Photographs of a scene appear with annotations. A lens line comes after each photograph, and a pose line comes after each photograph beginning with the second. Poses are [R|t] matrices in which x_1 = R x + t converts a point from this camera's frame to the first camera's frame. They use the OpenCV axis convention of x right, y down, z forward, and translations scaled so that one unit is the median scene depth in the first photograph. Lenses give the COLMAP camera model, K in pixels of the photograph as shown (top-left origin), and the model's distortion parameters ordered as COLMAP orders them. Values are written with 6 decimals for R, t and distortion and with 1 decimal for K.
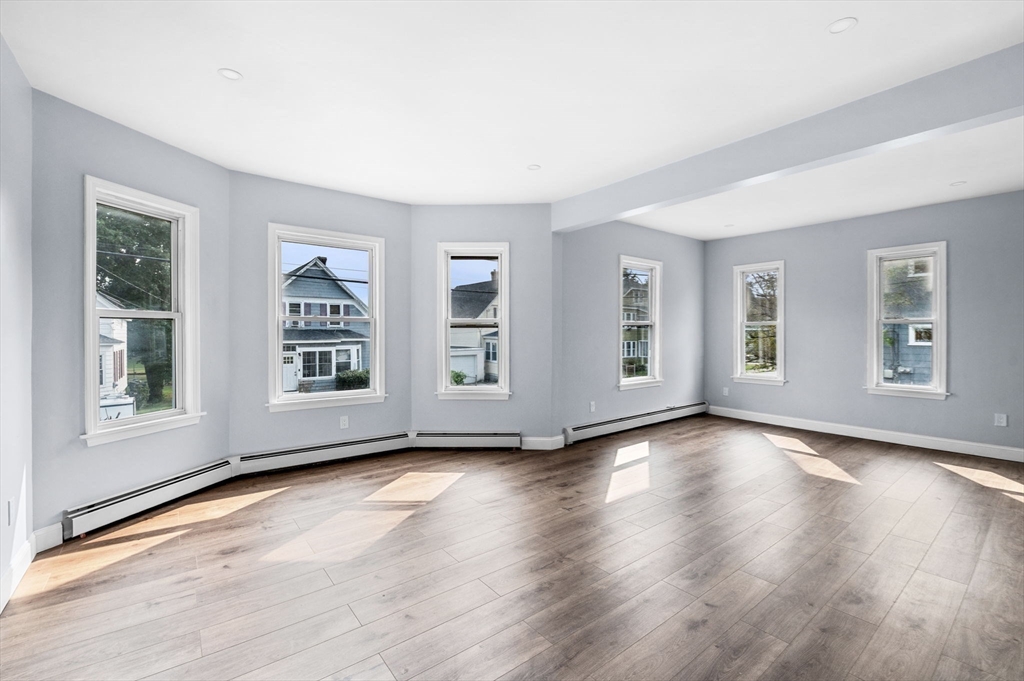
lens RADIAL K [[438.9, 0, 512.8], [0, 438.9, 333.4], [0, 0, 1]] dist [-0.013416, 0.000017]
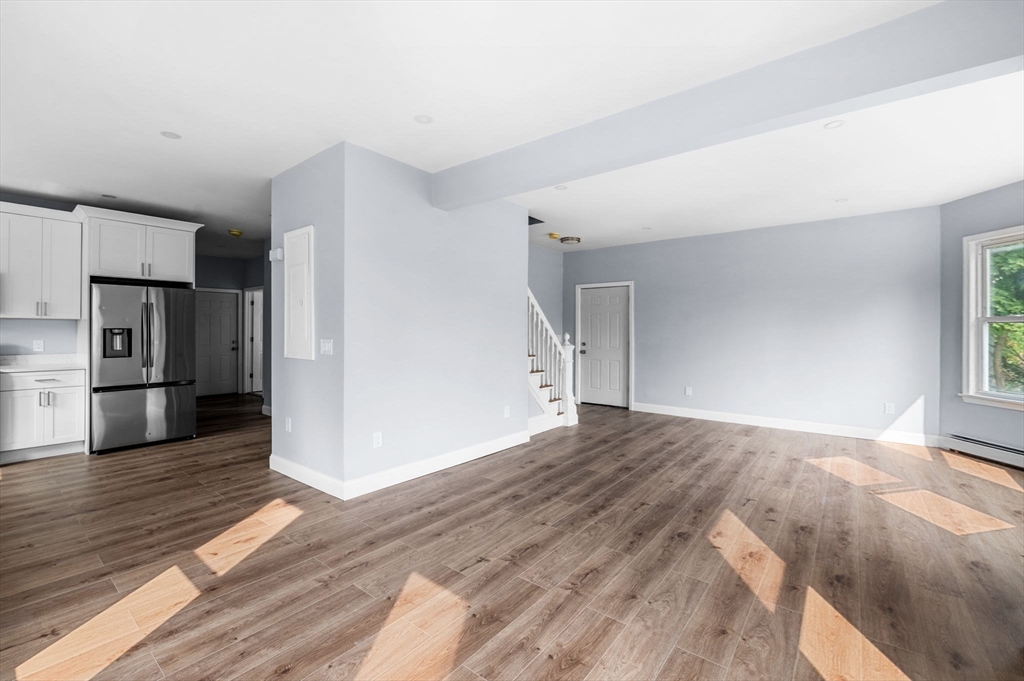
lens RADIAL K [[438.9, 0, 512.8], [0, 438.9, 333.4], [0, 0, 1]] dist [-0.013416, 0.000017]
pose [[-0.970753, -0.002222, -0.240069, 0.489856], [-0.004633, 0.999944, 0.009480, -0.001584], [0.240035, 0.010315, -0.970710, 0.991843]]
